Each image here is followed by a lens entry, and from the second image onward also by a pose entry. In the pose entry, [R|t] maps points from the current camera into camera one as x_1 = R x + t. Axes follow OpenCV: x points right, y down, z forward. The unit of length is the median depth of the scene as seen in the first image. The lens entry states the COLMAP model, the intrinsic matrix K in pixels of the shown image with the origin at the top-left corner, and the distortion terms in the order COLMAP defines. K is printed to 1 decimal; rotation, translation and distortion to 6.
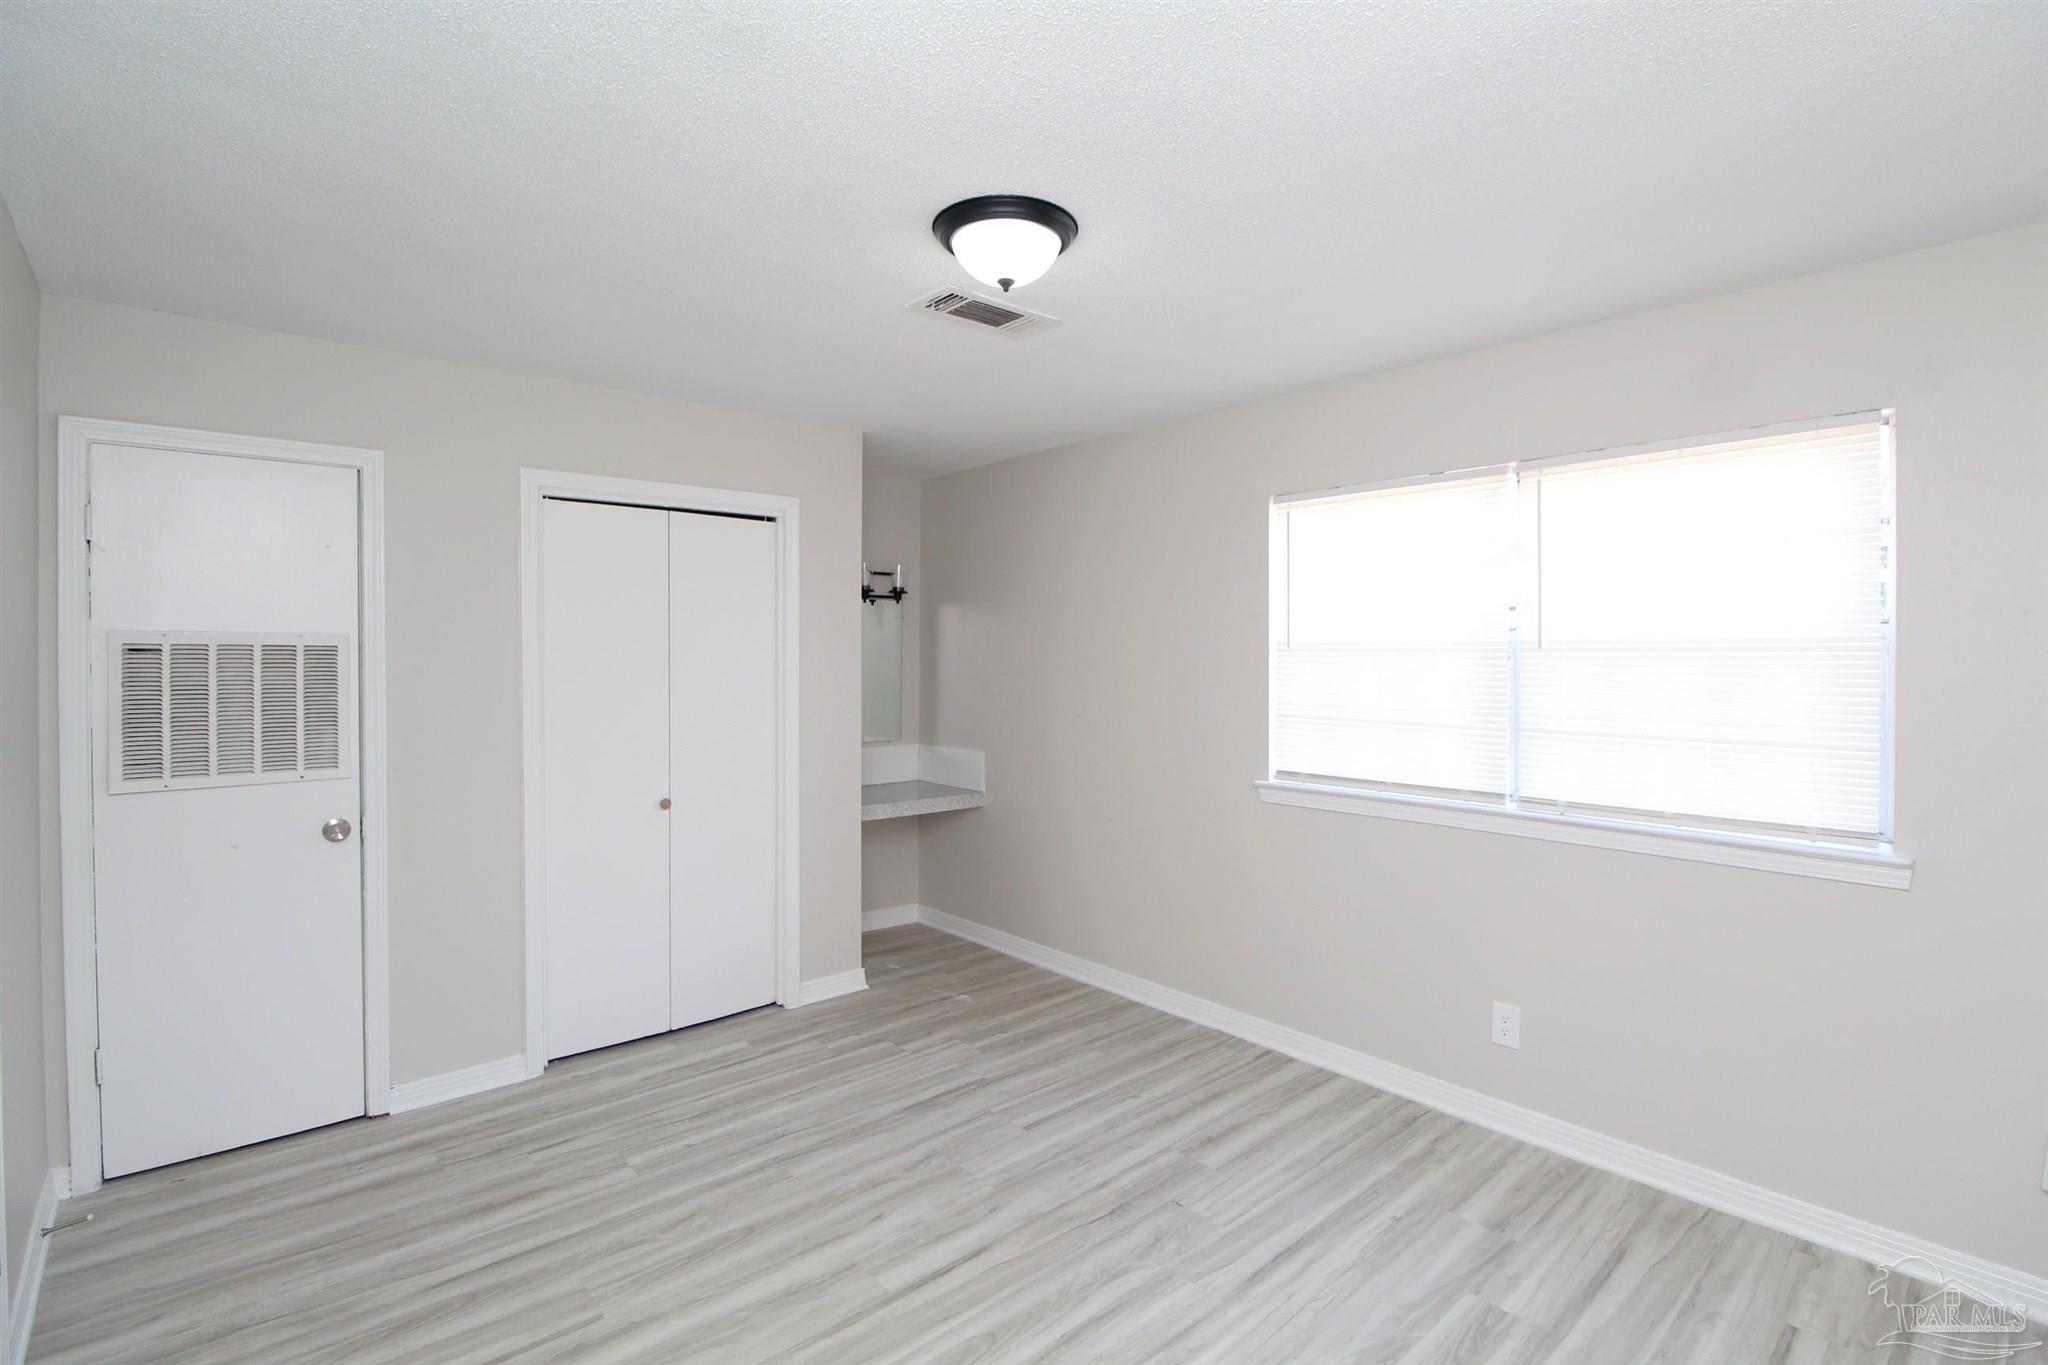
lens RADIAL K [[948.5, 0, 1041.9], [0, 948.5, 663.1], [0, 0, 1]] dist [0.001737, -0.010325]
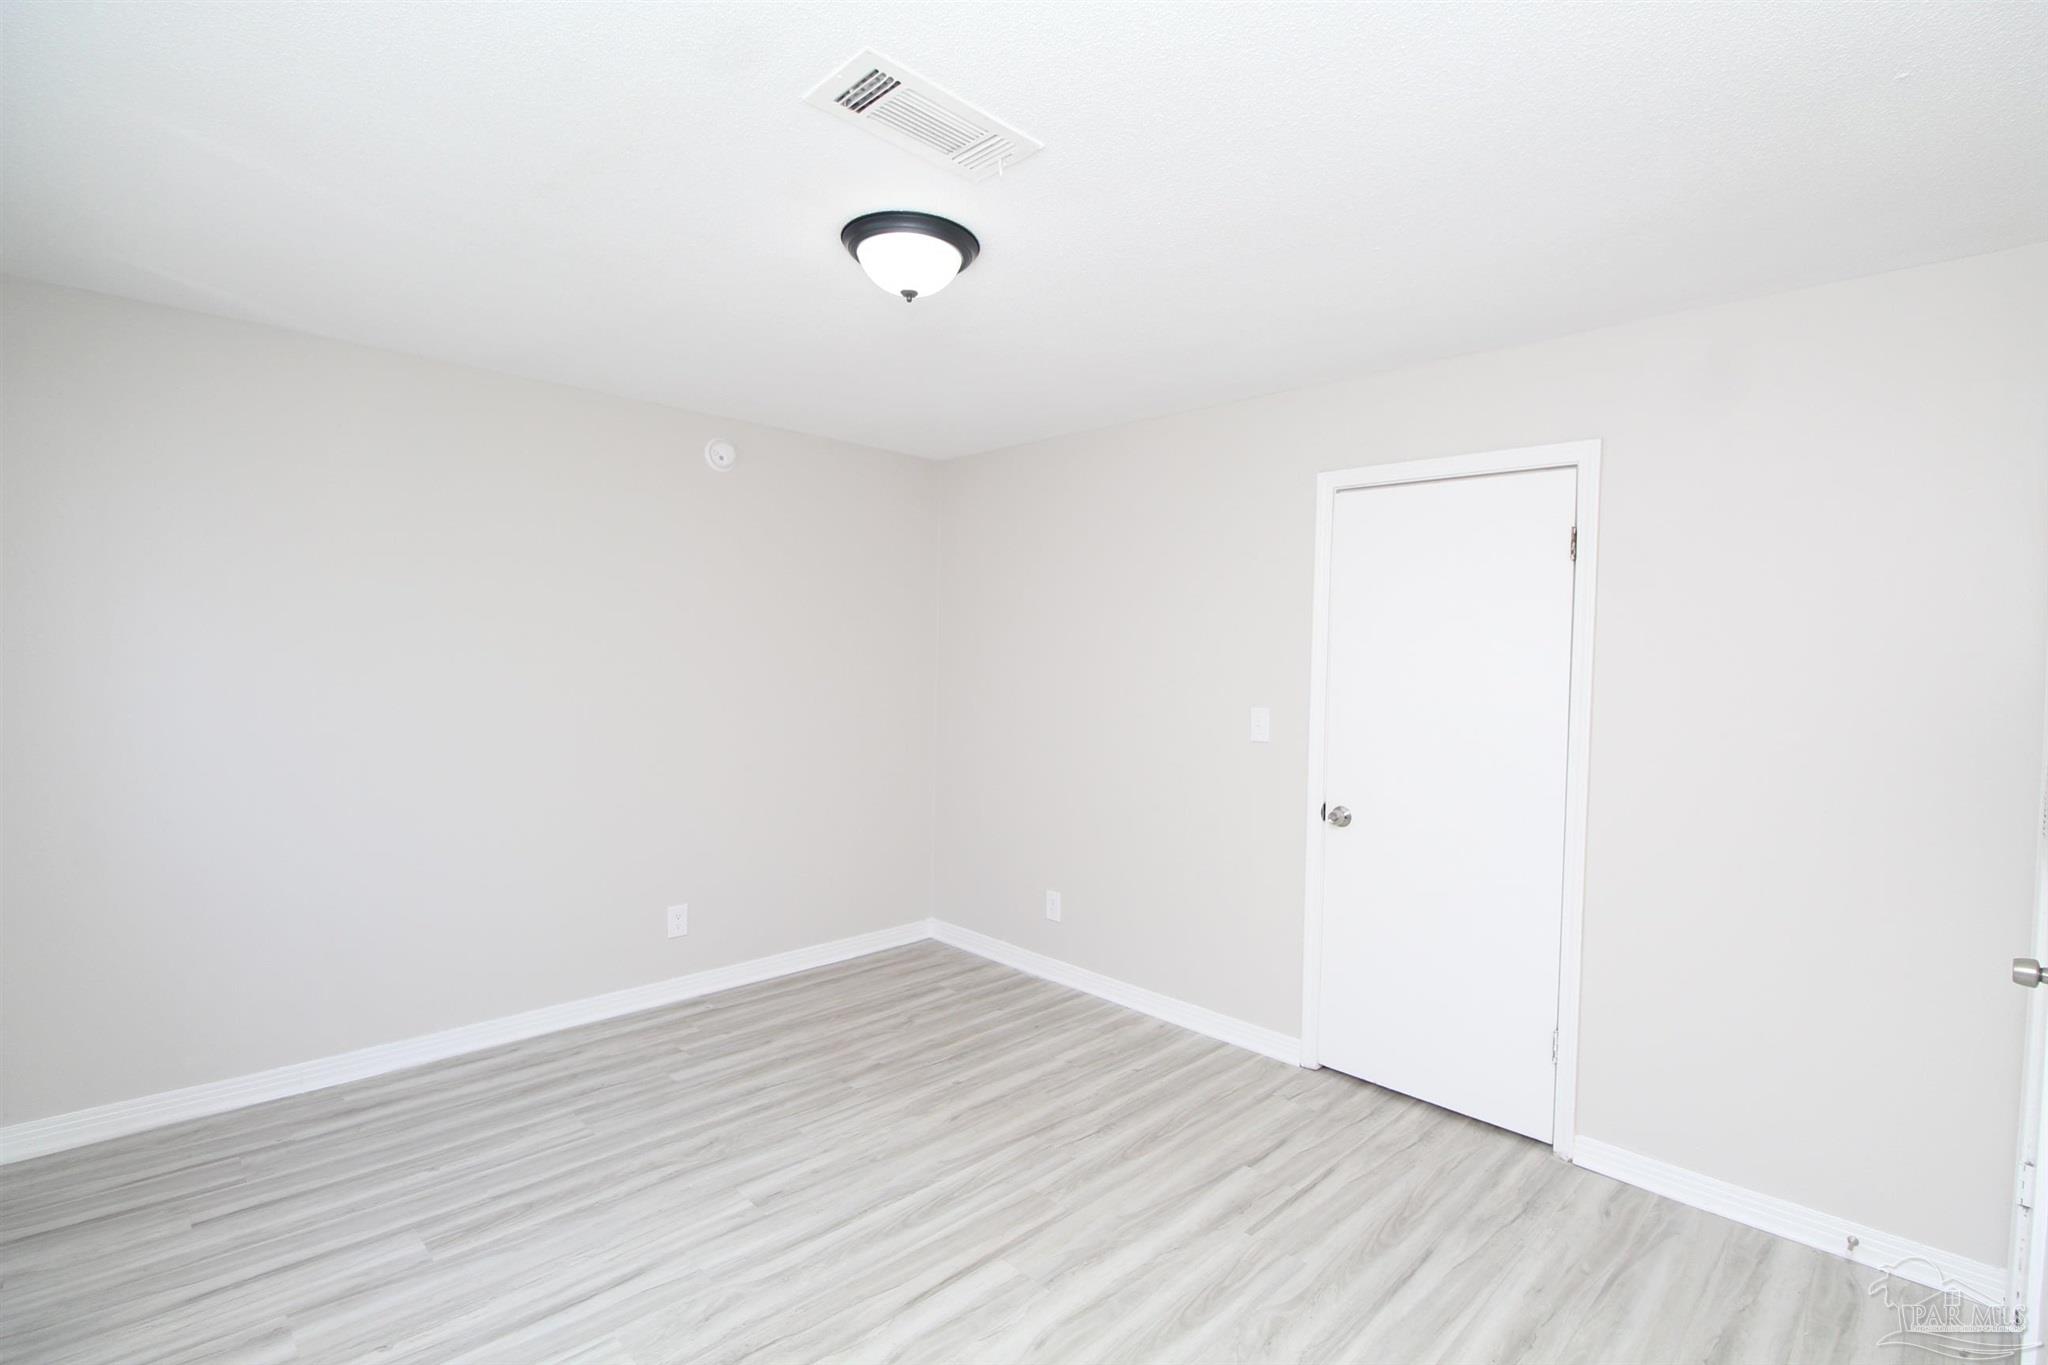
lens RADIAL K [[948.5, 0, 1041.9], [0, 948.5, 663.1], [0, 0, 1]] dist [0.001737, -0.010325]
pose [[-0.998113, -0.022176, -0.057262, -0.129514], [-0.023818, 0.999320, 0.028162, -0.022339], [0.056598, 0.029473, -0.997962, 2.010613]]
